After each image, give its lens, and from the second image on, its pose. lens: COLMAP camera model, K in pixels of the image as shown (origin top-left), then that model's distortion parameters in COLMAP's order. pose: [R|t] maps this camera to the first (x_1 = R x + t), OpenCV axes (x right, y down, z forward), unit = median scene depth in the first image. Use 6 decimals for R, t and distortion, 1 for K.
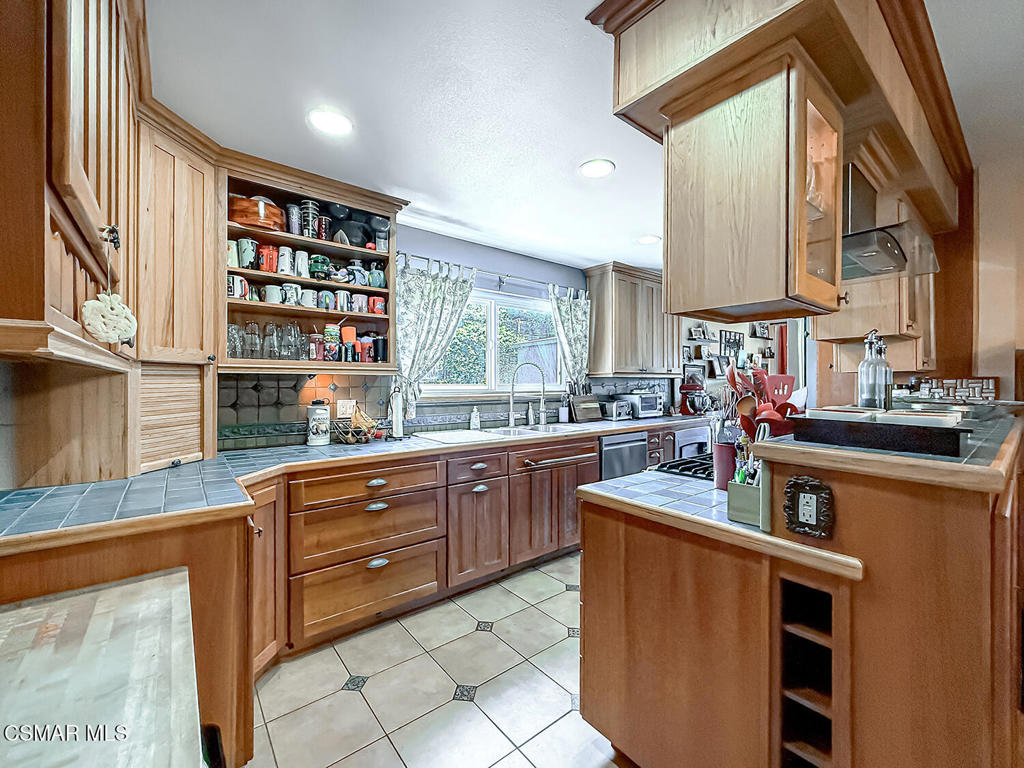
lens RADIAL K [[421.5, 0, 513.4], [0, 421.5, 379.0], [0, 0, 1]] dist [-0.001297, 0.000064]
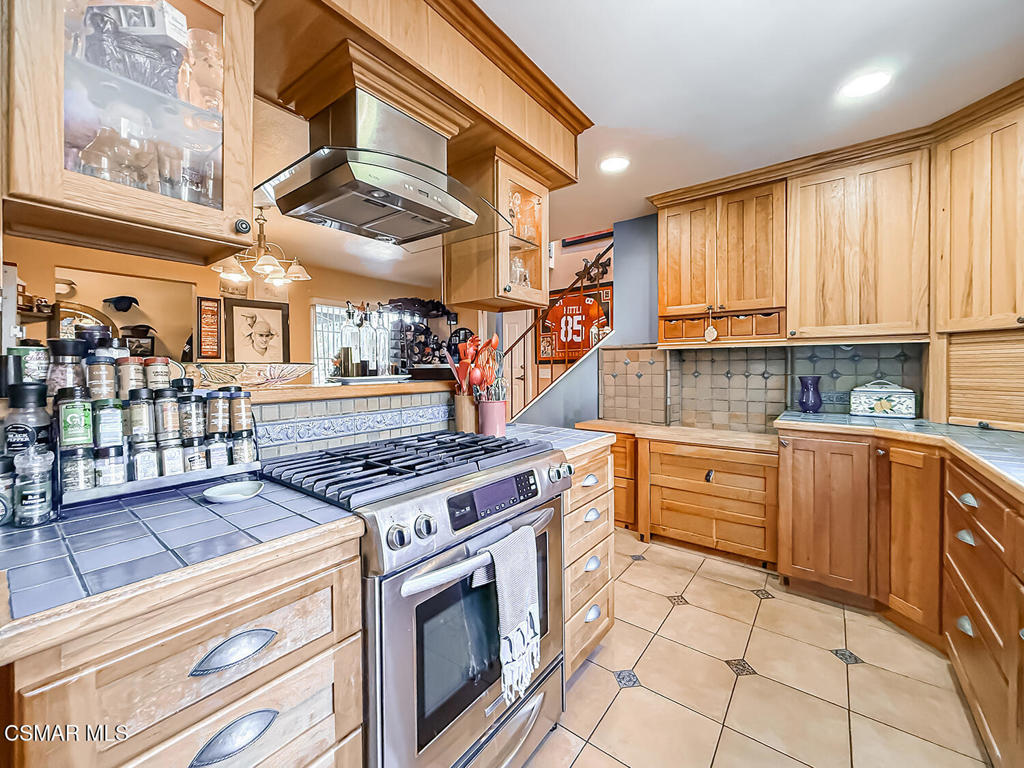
lens RADIAL K [[414.2, 0, 509.0], [0, 414.2, 374.1], [0, 0, 1]] dist [-0.001516, -0.000305]
pose [[-0.973211, 0.008111, -0.229772, 0.462085], [0.004628, 0.999866, 0.015694, 0.038290], [0.229869, 0.014210, -0.973118, 1.340117]]
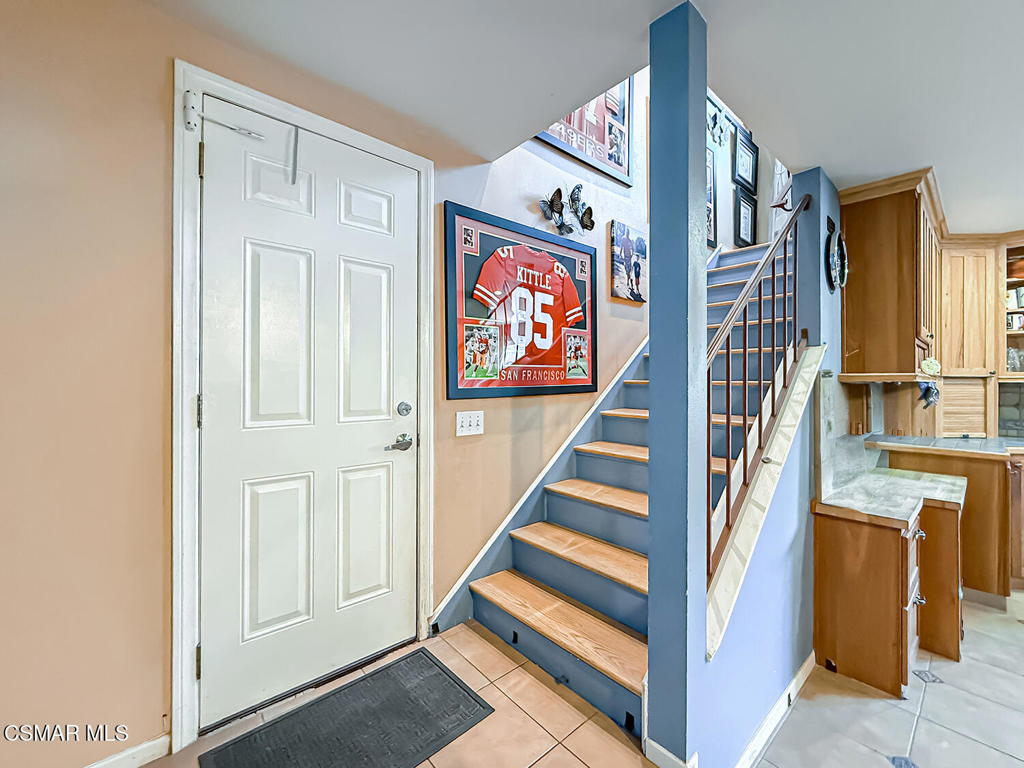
lens RADIAL K [[421.5, 0, 513.4], [0, 421.5, 379.0], [0, 0, 1]] dist [-0.001297, 0.000064]
pose [[0.043960, -0.004813, -0.999022, 0.626891], [-0.001699, 0.999987, -0.004892, -0.013820], [0.999032, 0.001912, 0.043951, -0.689811]]
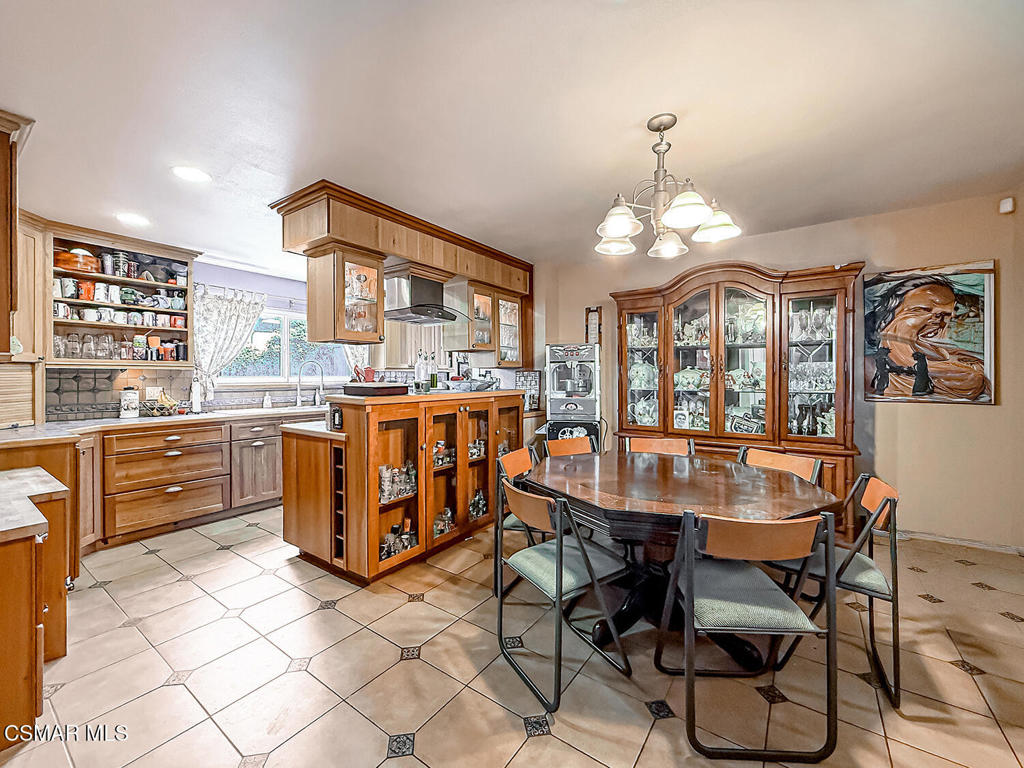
lens RADIAL K [[414.2, 0, 509.0], [0, 414.2, 374.1], [0, 0, 1]] dist [-0.001516, -0.000305]
pose [[0.961334, -0.002885, 0.275369, 0.419360], [0.002638, 0.999996, 0.001267, 0.008397], [-0.275372, -0.000492, 0.961338, -0.759213]]
